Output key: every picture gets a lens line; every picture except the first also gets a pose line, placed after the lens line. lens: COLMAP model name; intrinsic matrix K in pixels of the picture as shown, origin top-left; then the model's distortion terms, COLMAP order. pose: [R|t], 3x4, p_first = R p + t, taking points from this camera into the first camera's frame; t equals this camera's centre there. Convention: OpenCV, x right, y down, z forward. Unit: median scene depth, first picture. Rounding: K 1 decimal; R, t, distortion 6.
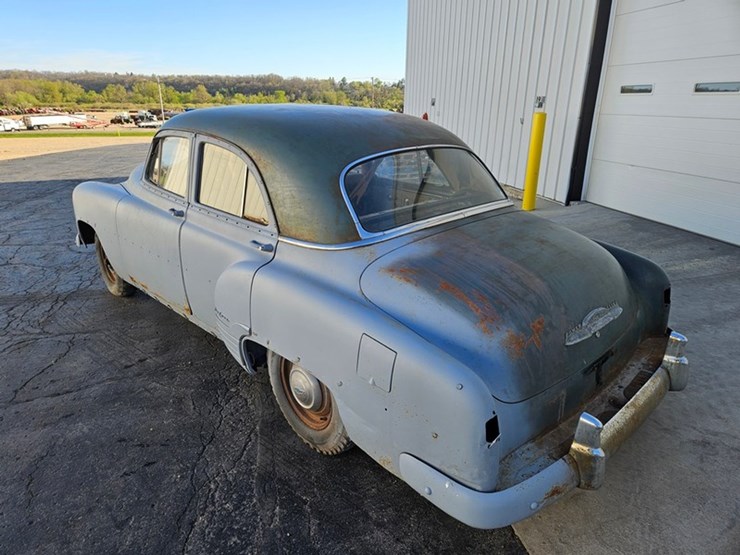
lens RADIAL K [[495.6, 0, 357.8], [0, 495.6, 273.9], [0, 0, 1]] dist [0.077554, -0.061265]
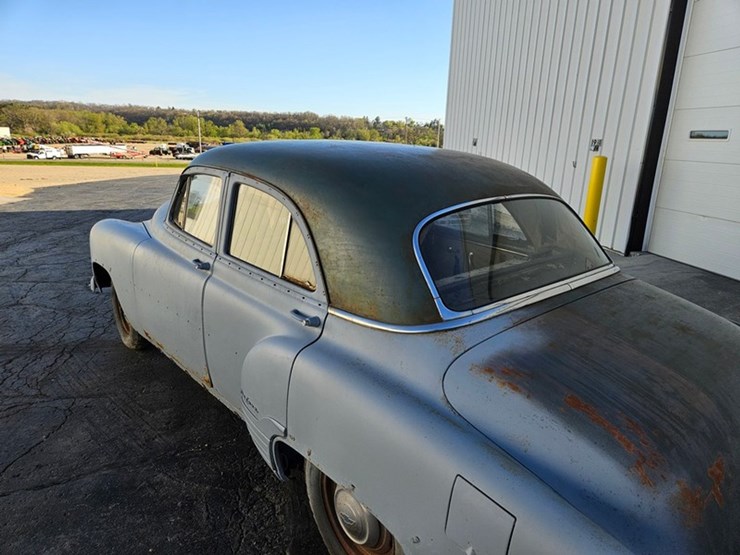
lens RADIAL K [[495.6, 0, 376.0], [0, 495.6, 276.0], [0, 0, 1]] dist [0.077554, -0.061265]
pose [[0.999259, 0.032819, -0.020099, -0.067151], [-0.034055, 0.997329, -0.064610, -0.071756], [0.017925, 0.065246, 0.997708, 0.216867]]
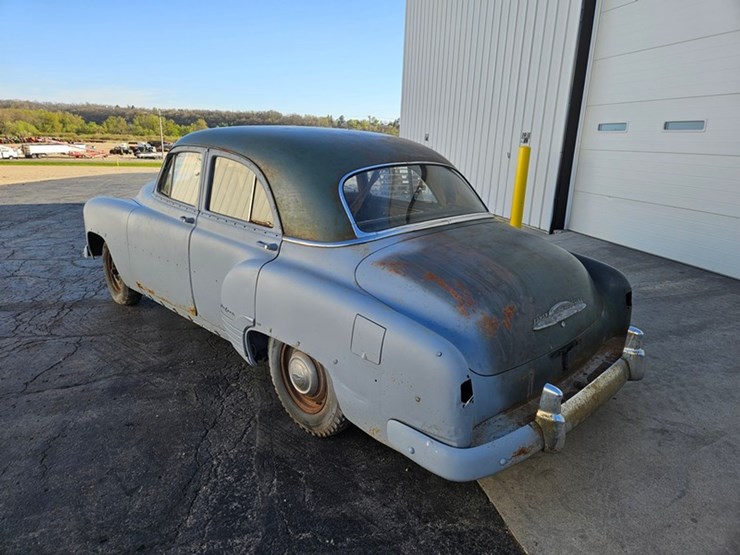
lens RADIAL K [[495.6, 0, 364.1], [0, 495.6, 271.9], [0, 0, 1]] dist [0.077554, -0.061265]
pose [[0.999553, 0.018825, 0.023213, -0.000669], [-0.017125, 0.997302, -0.071383, 0.074696], [-0.024494, 0.070953, 0.997179, -0.104050]]
